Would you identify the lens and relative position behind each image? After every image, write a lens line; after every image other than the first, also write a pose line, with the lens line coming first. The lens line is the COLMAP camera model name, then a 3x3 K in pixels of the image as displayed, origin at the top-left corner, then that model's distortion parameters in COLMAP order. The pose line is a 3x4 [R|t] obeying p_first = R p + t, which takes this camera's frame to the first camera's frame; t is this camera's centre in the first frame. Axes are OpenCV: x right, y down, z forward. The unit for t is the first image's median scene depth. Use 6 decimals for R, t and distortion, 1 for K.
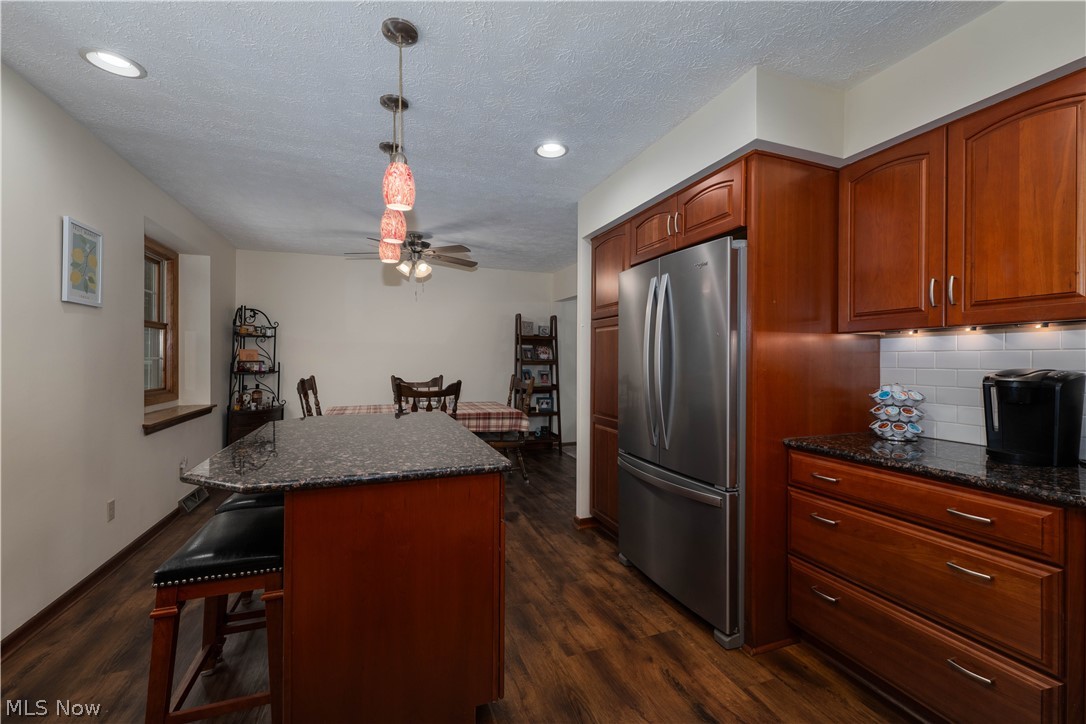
lens RADIAL K [[441.5, 0, 540.0], [0, 441.5, 359.7], [0, 0, 1]] dist [-0.000314, -0.000066]
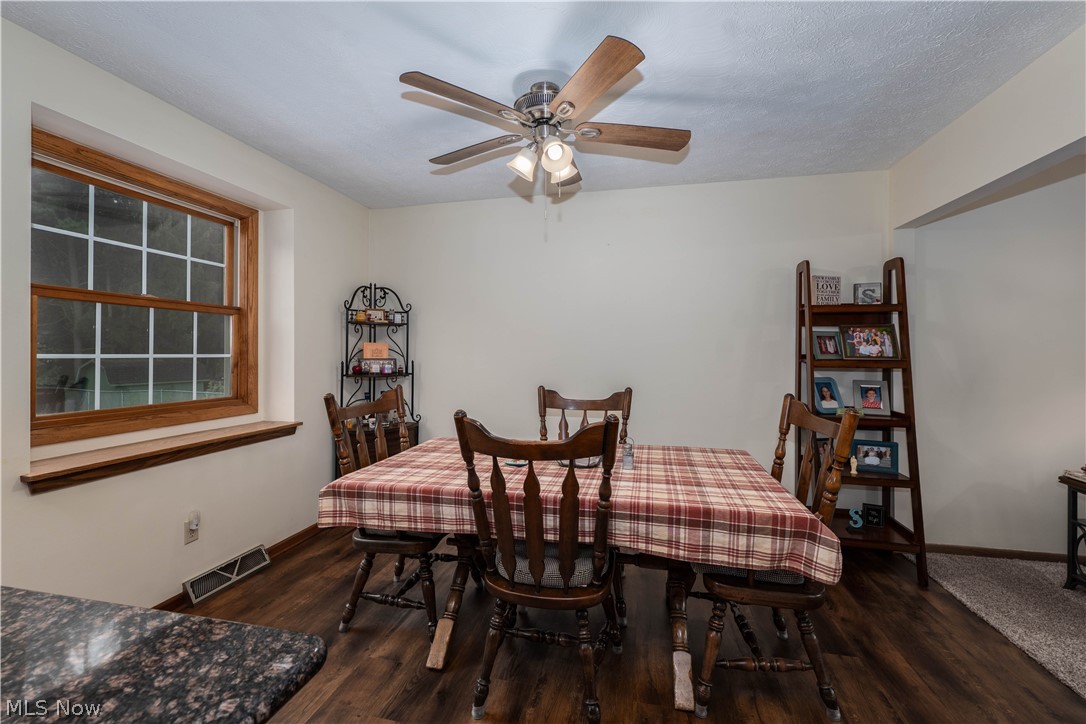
lens RADIAL K [[441.5, 0, 550.1], [0, 441.5, 347.5], [0, 0, 1]] dist [-0.000314, -0.000066]
pose [[0.838400, -0.009955, -0.544964, -0.026522], [0.000607, 0.999850, -0.017330, -0.003214], [0.545055, 0.014198, 0.838280, 0.624440]]
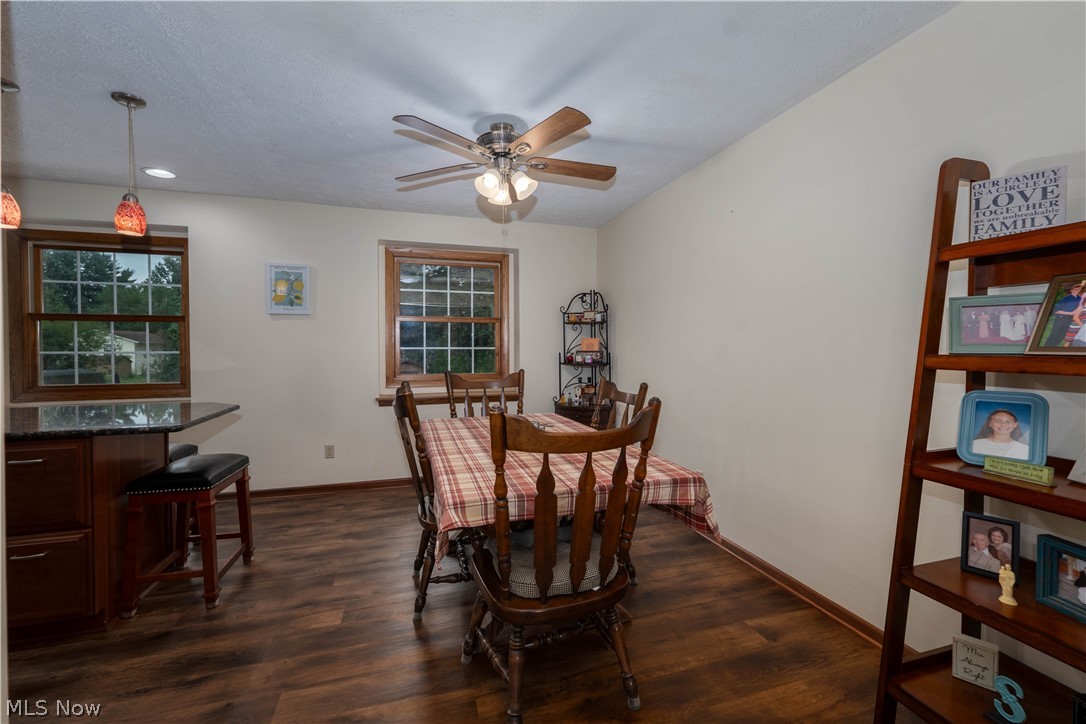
lens RADIAL K [[441.5, 0, 539.2], [0, 441.5, 356.0], [0, 0, 1]] dist [-0.000314, -0.000066]
pose [[-0.057587, 0.015856, -0.998215, 0.286120], [0.002213, 0.999873, 0.015754, -0.001604], [0.998338, -0.001302, -0.057615, 1.090481]]
